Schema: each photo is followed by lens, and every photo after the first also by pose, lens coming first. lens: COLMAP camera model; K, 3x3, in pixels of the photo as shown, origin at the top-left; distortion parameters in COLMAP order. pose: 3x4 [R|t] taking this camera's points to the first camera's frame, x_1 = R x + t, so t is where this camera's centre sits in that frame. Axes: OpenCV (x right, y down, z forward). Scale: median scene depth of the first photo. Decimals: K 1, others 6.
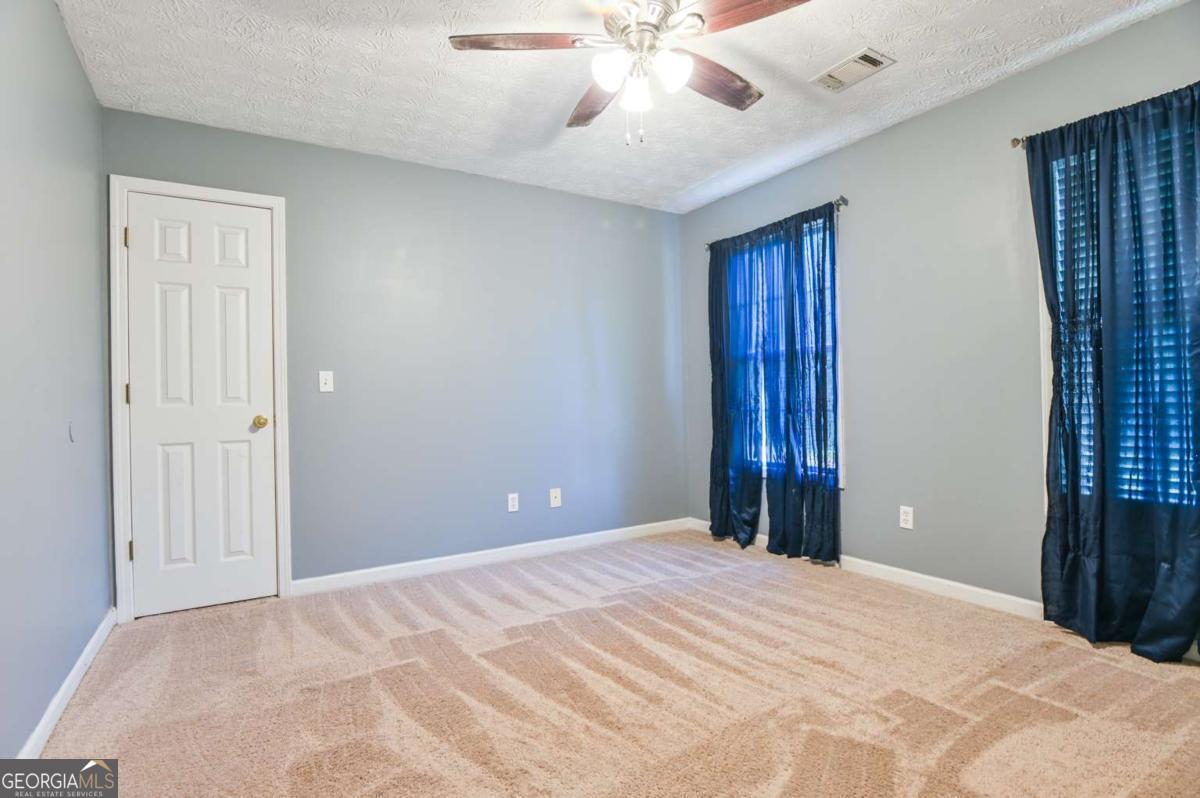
lens RADIAL K [[602.0, 0, 600.0], [0, 602.0, 399.0], [0, 0, 1]] dist [-0.003581, 0.000432]
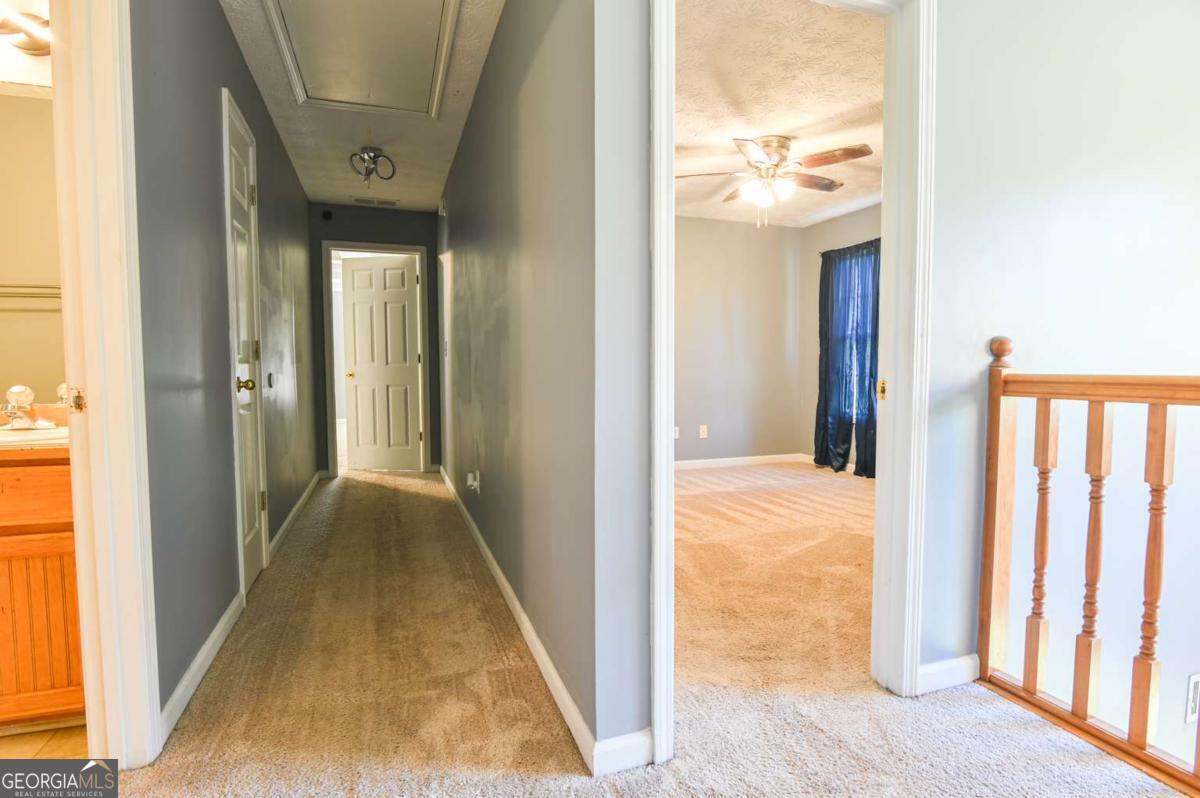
lens RADIAL K [[602.0, 0, 600.0], [0, 602.0, 399.0], [0, 0, 1]] dist [-0.003581, 0.000432]
pose [[0.977185, 0.028917, -0.210413, -0.013157], [-0.016602, 0.998056, 0.060063, -0.000813], [0.211741, -0.055200, 0.975766, -0.495242]]
